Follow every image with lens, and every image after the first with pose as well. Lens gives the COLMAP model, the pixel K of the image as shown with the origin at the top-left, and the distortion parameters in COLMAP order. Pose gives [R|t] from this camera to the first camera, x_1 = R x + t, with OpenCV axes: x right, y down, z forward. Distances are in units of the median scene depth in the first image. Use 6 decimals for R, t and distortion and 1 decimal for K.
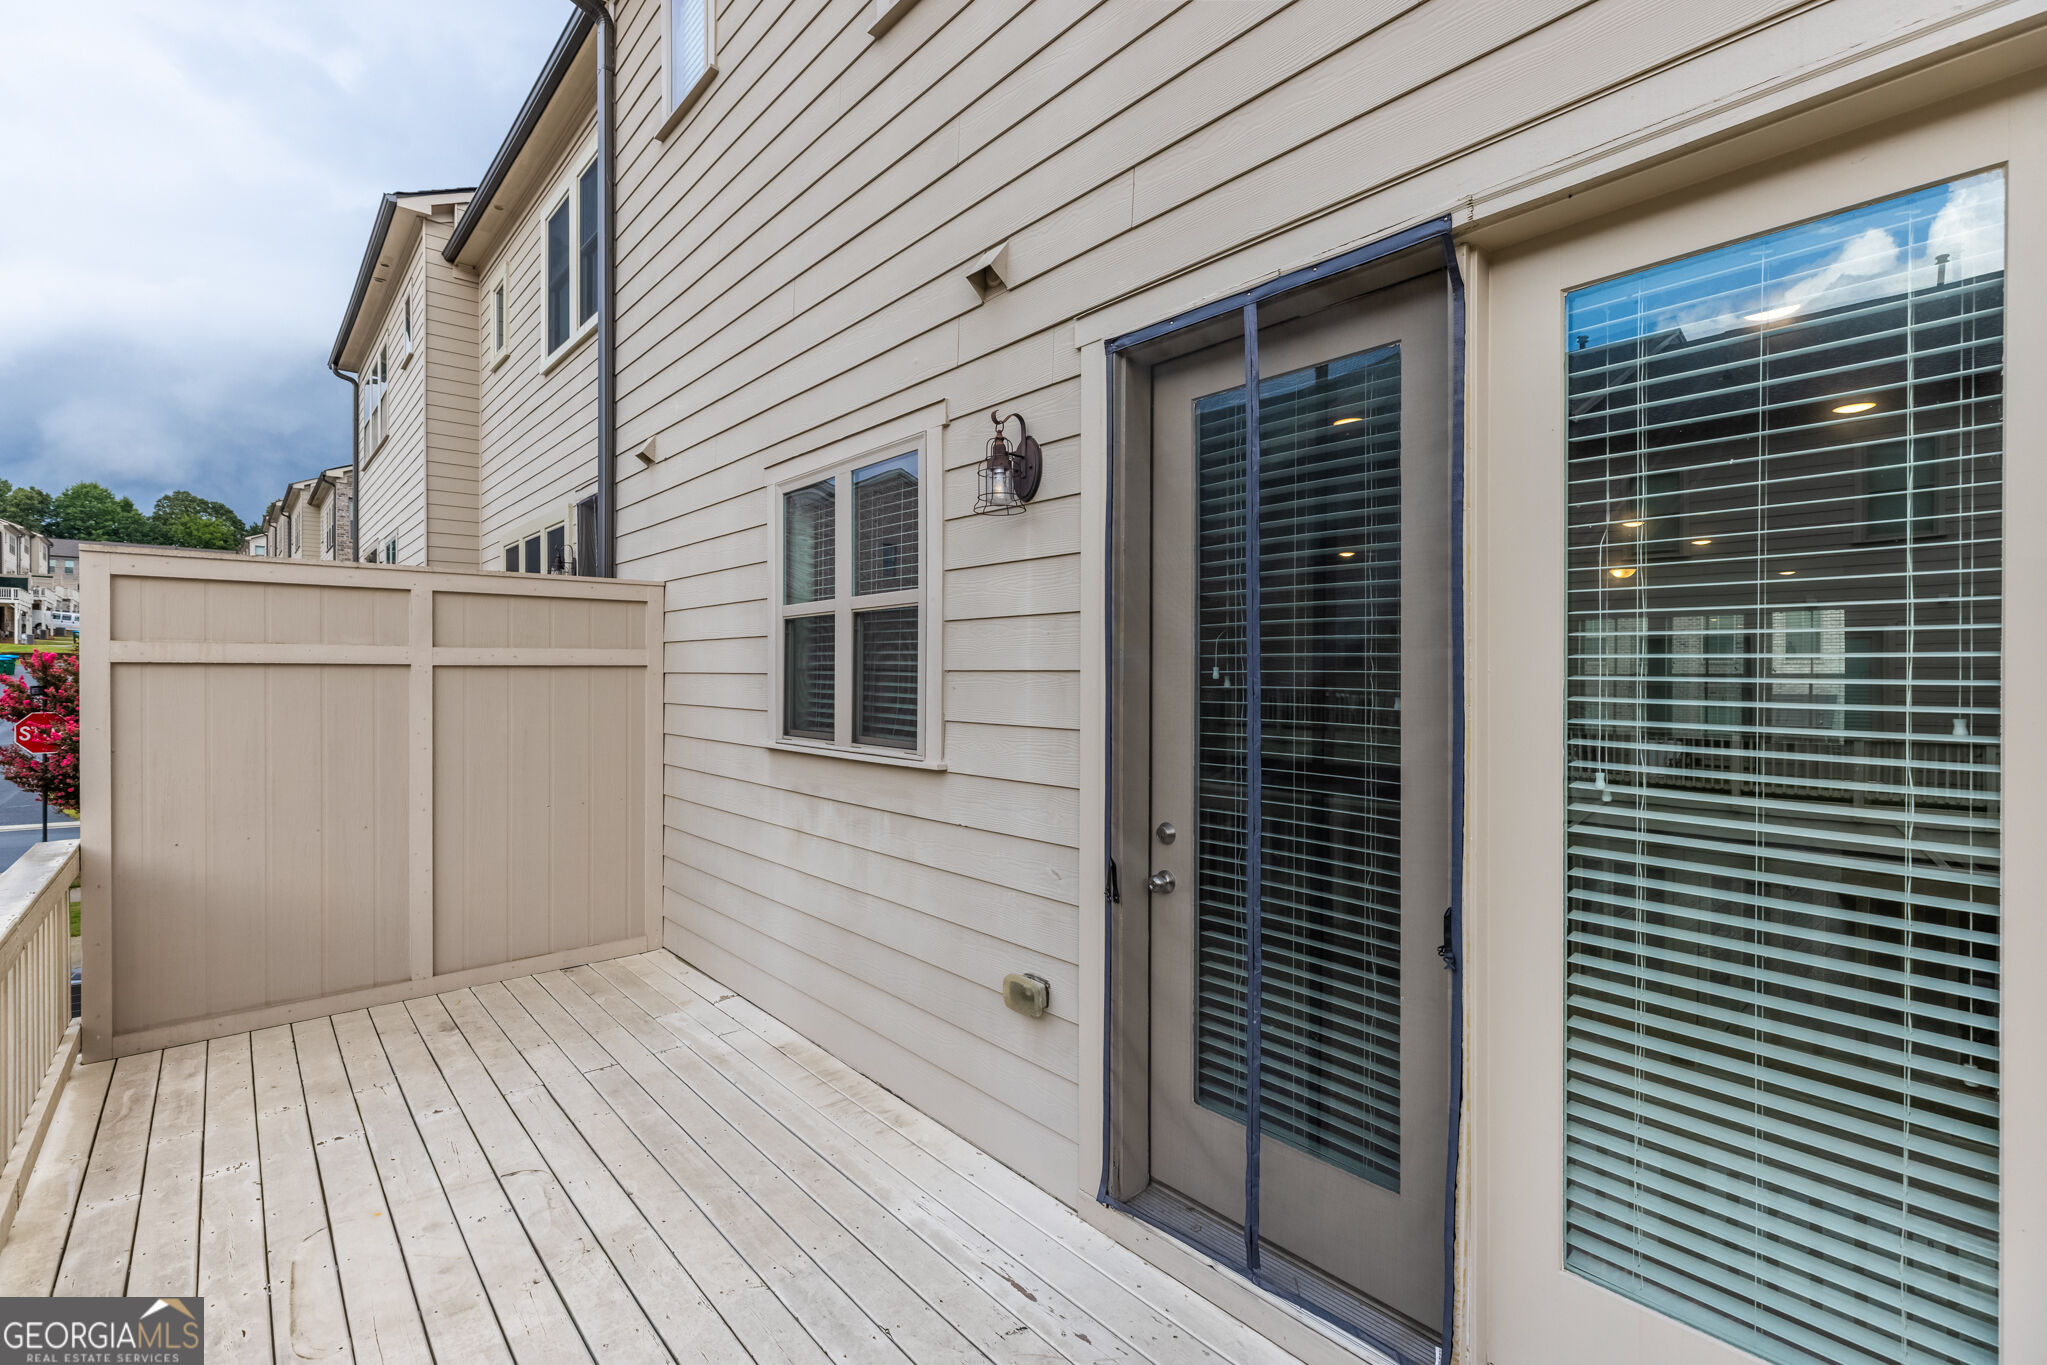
lens RADIAL K [[923.6, 0, 1023.5], [0, 923.6, 682.5], [0, 0, 1]] dist [-0.000405, -0.000135]
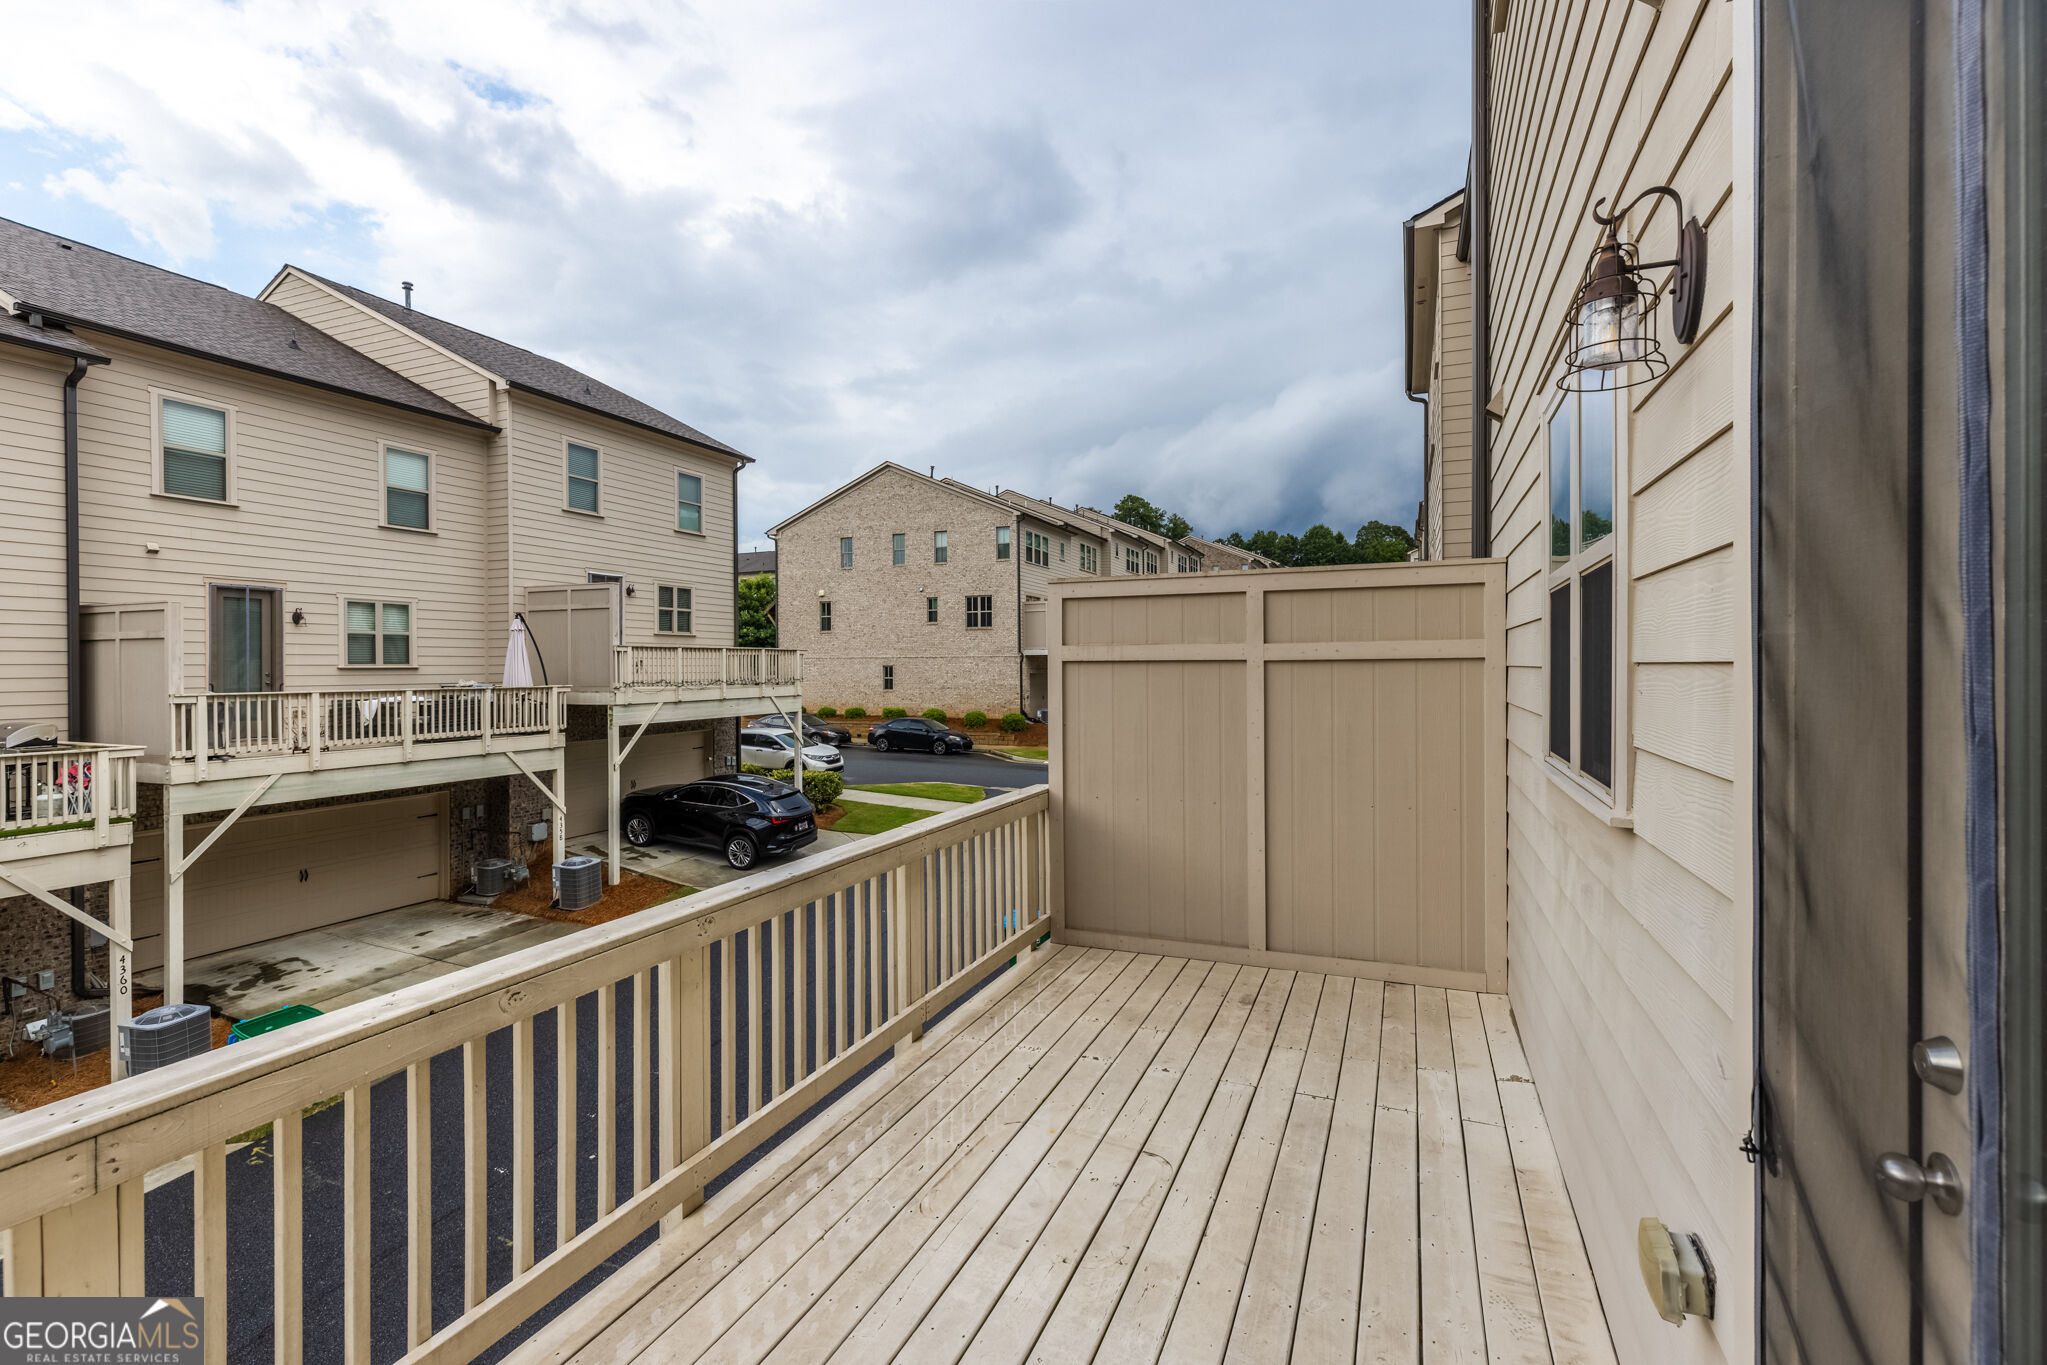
lens RADIAL K [[922.0, 0, 996.9], [0, 922.0, 672.2], [0, 0, 1]] dist [0.002669, 0.000459]
pose [[0.426936, 0.000856, -0.904281, 0.209038], [-0.002739, 0.999996, -0.000347, -0.003921], [0.904278, 0.002625, 0.426937, 0.275960]]
